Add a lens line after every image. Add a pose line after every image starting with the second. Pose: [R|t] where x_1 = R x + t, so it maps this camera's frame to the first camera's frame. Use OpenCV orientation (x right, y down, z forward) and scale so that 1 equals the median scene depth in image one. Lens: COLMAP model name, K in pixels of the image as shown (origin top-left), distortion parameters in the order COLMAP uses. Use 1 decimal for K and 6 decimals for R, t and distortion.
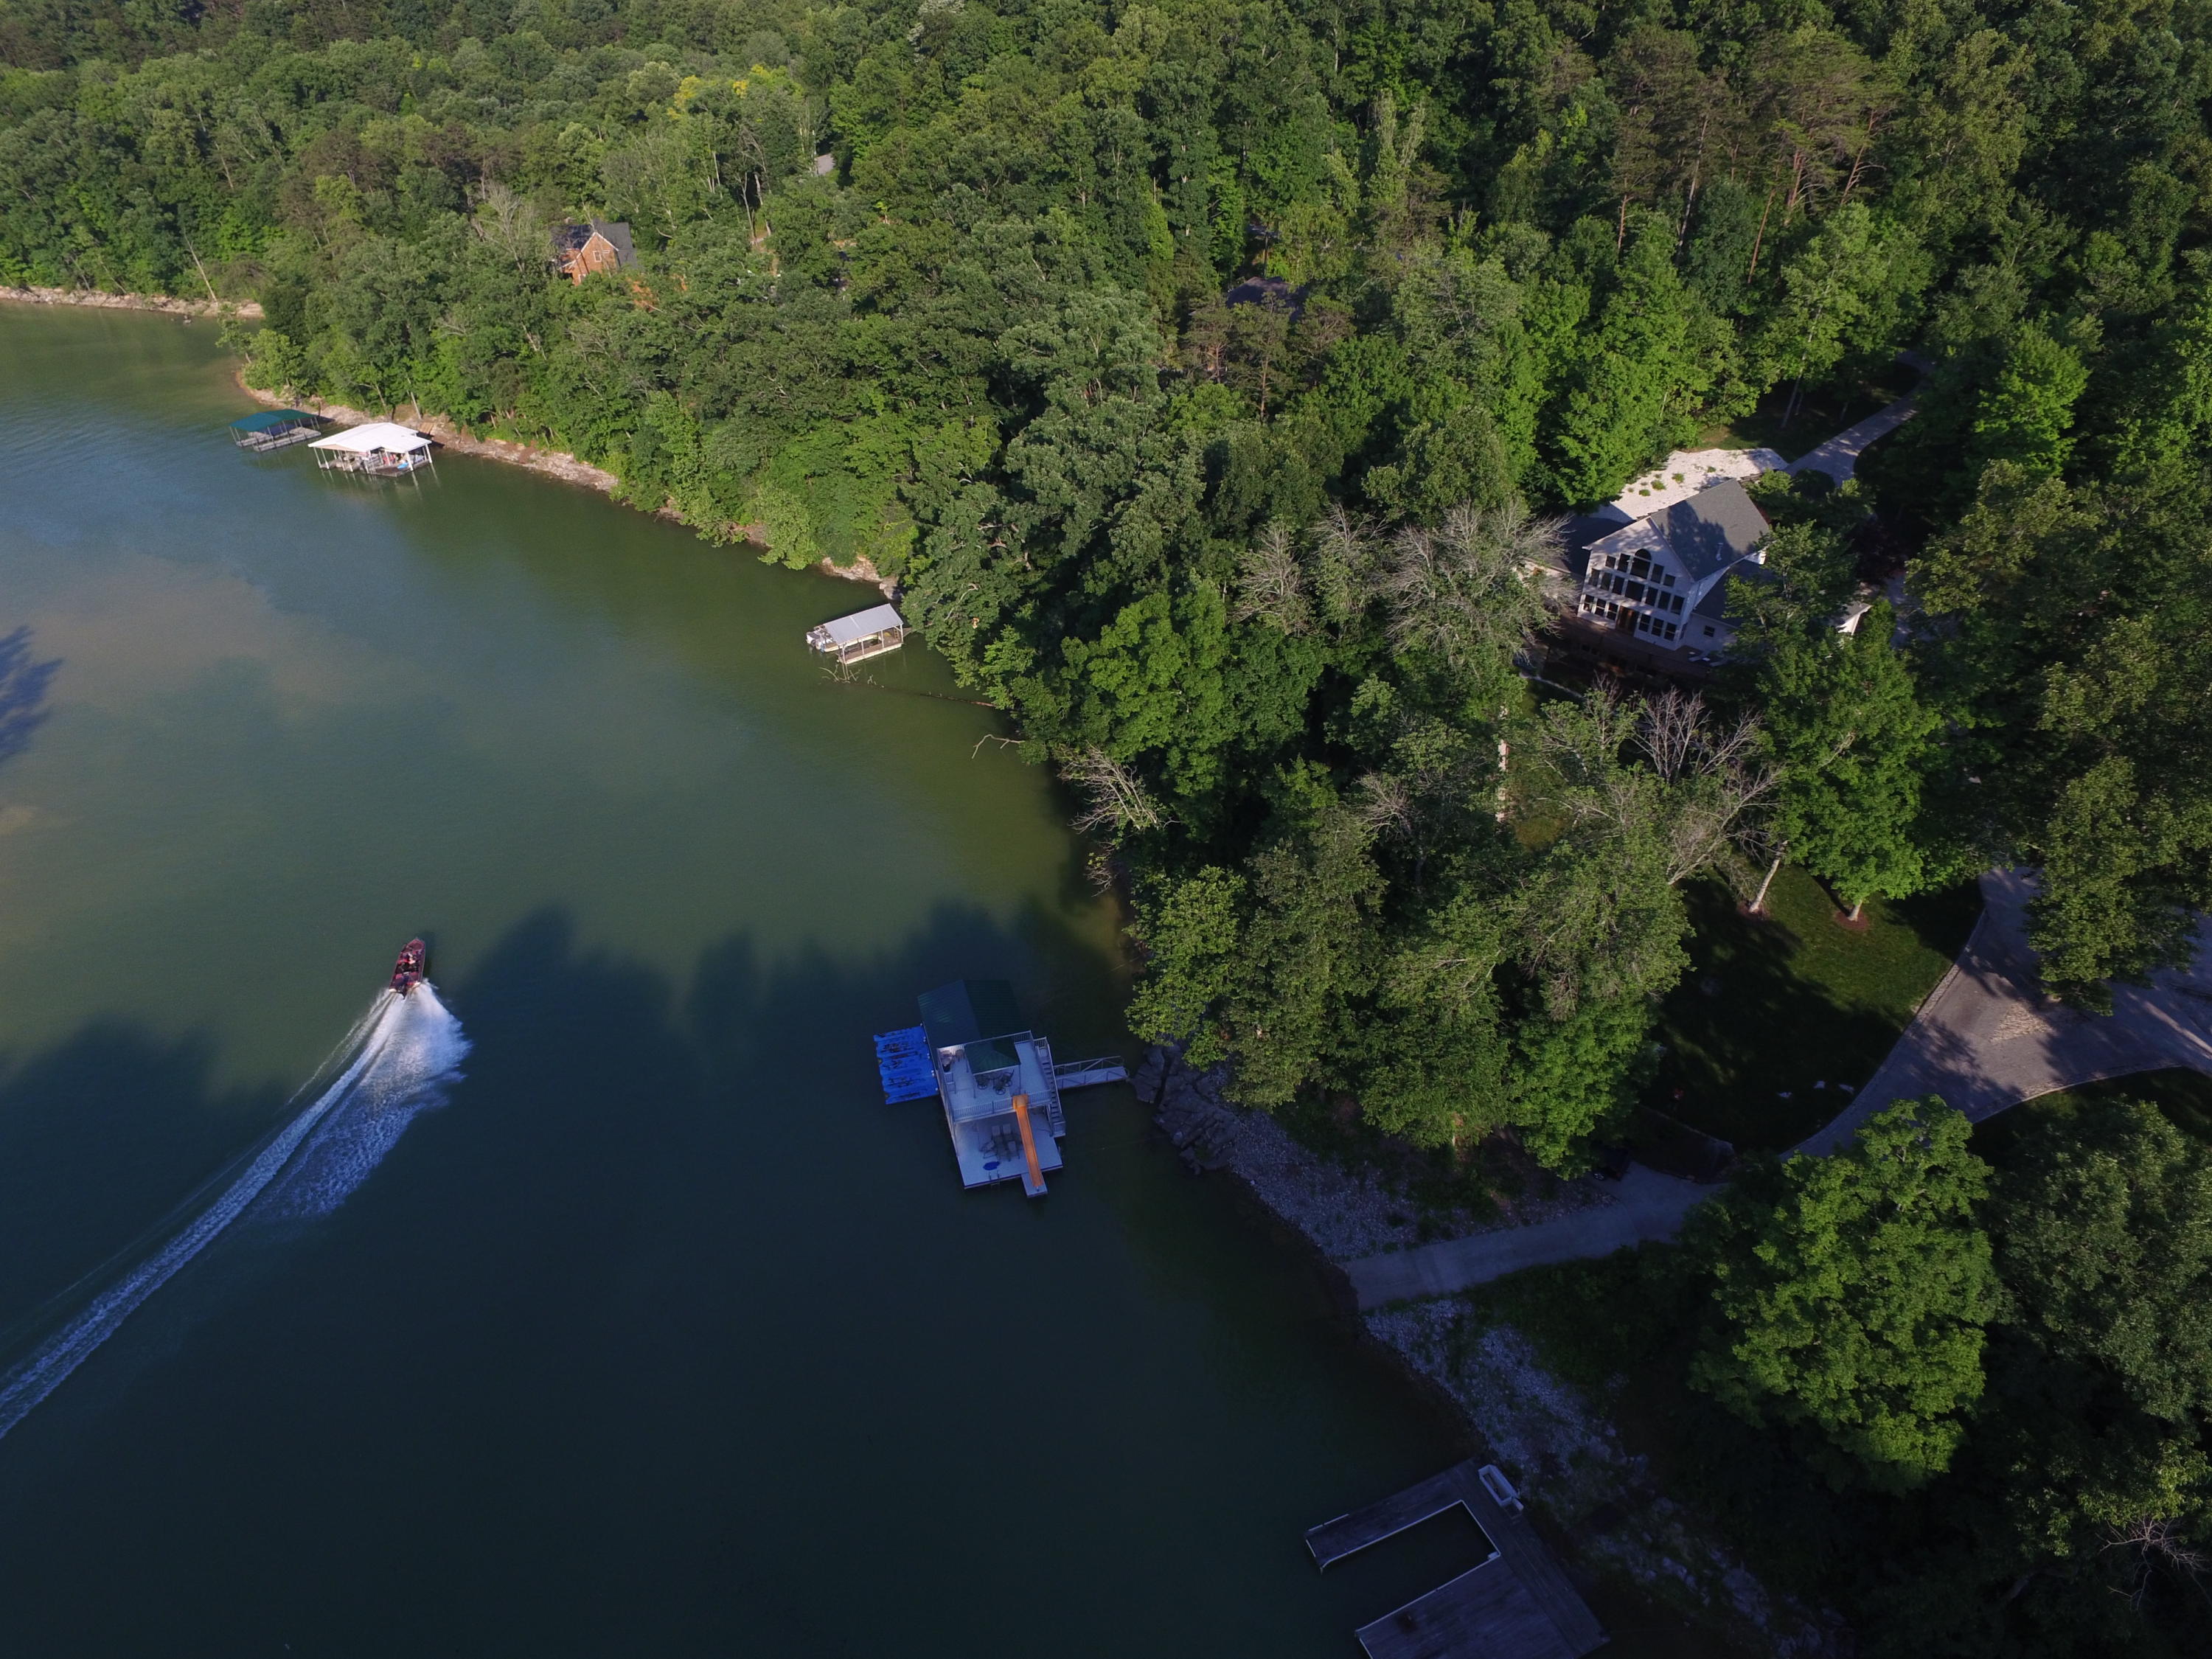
lens RADIAL K [[1291.1, 0, 1102.5], [0, 1291.1, 828.8], [0, 0, 1]] dist [-0.014089, 0.014560]
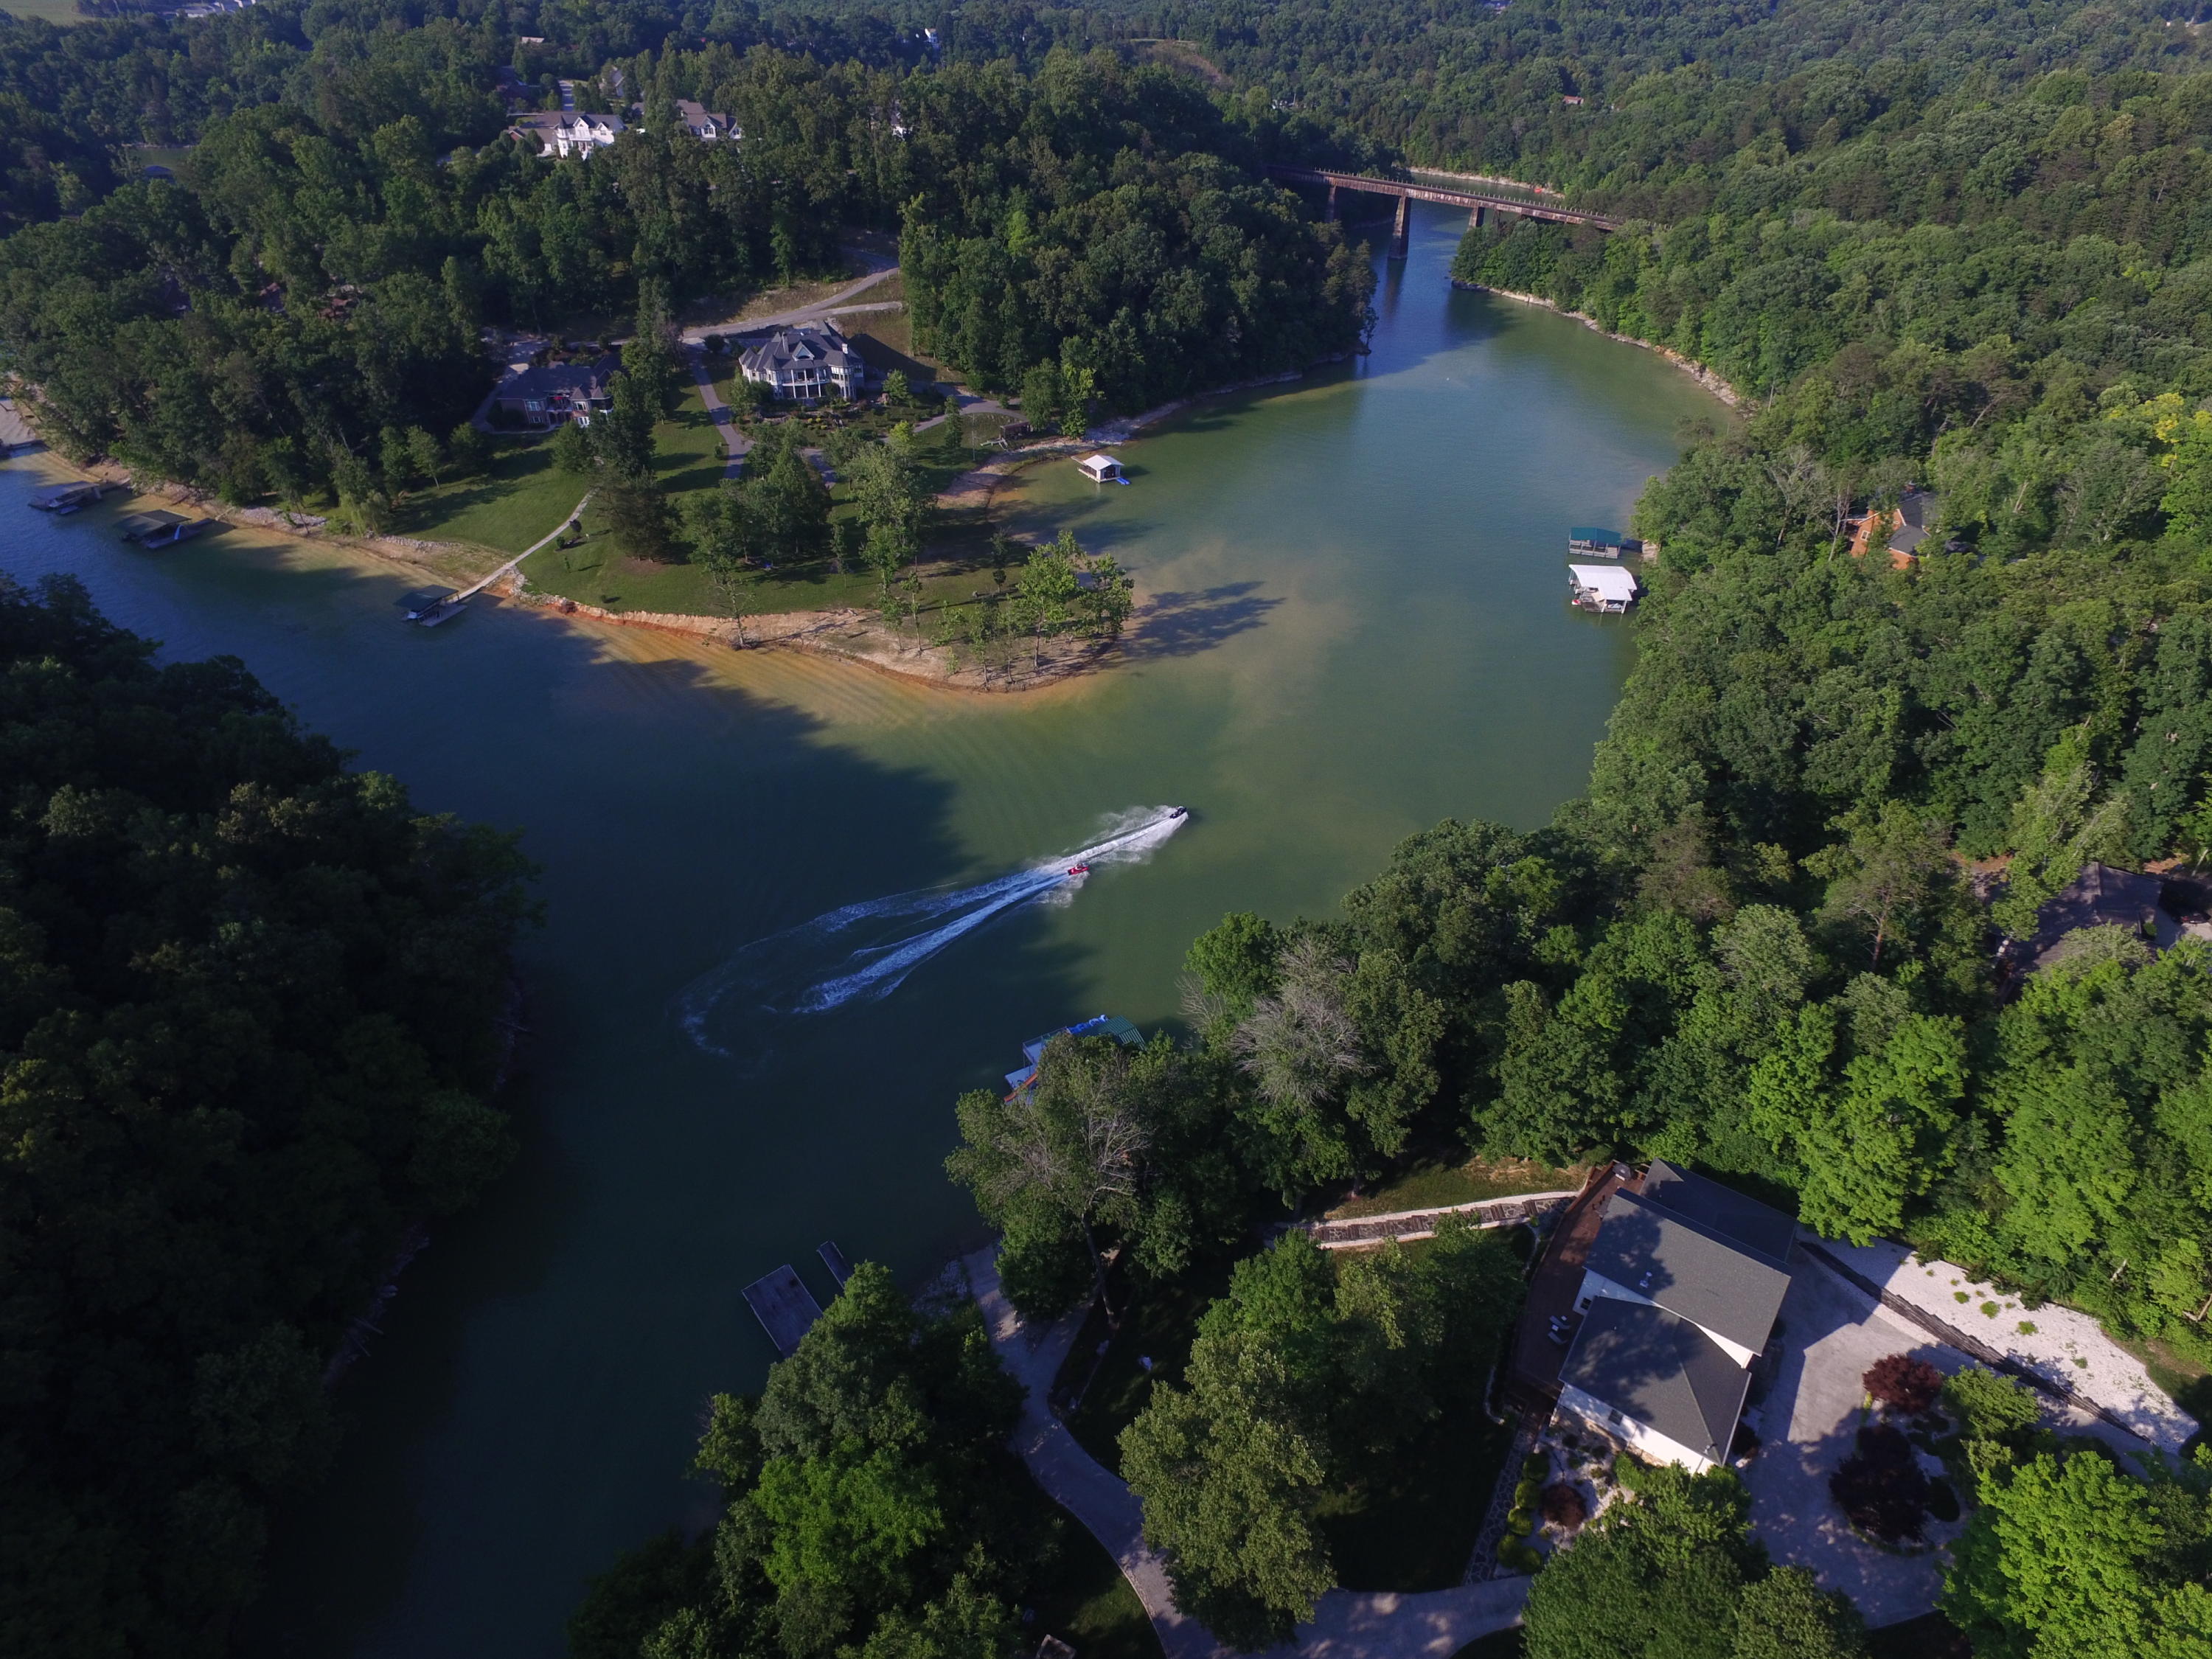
lens RADIAL K [[1291.1, 0, 1111.3], [0, 1291.1, 828.8], [0, 0, 1]] dist [-0.014089, 0.014560]
pose [[0.242171, 0.567851, -0.786701, 0.848176], [-0.543339, 0.751141, 0.374926, -0.552226], [0.803826, 0.336649, 0.490440, 0.052876]]
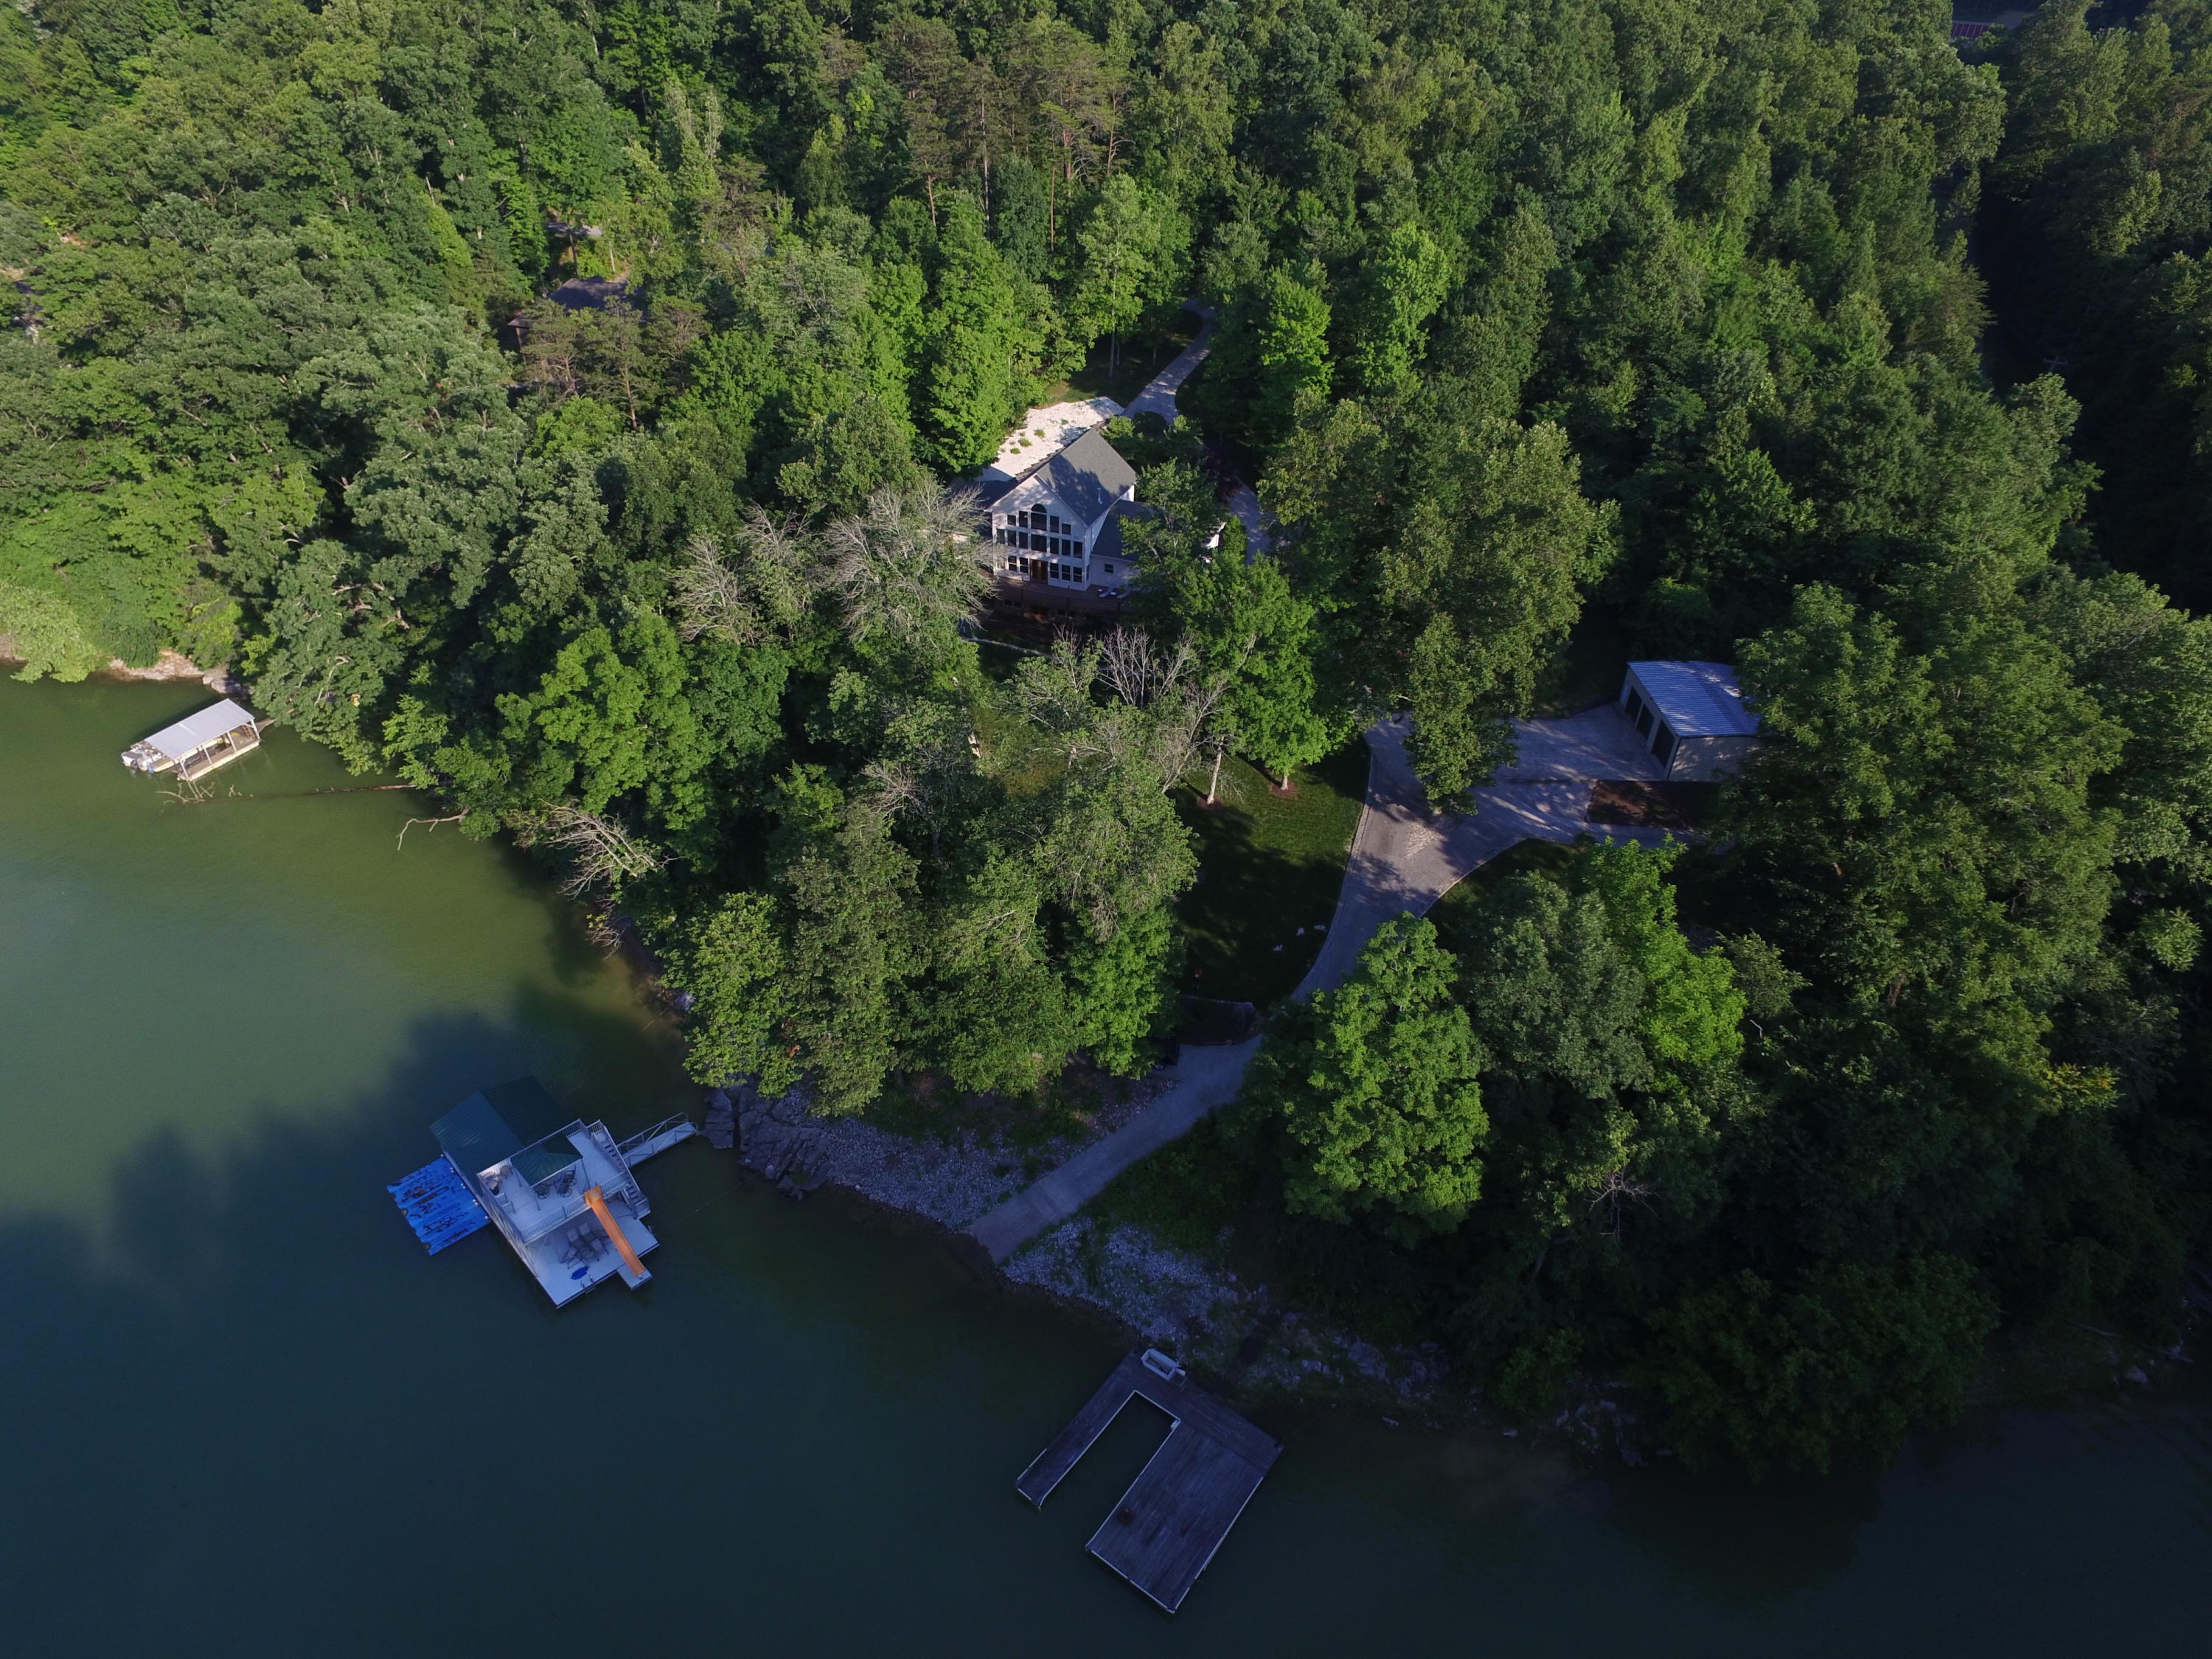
lens RADIAL K [[1291.1, 0, 1110.0], [0, 1291.1, 832.0], [0, 0, 1]] dist [-0.014089, 0.014560]
pose [[0.875153, -0.252696, 0.412616, -0.039284], [0.245944, 0.966724, 0.070400, -0.010035], [-0.416675, 0.039869, 0.908181, -0.001133]]
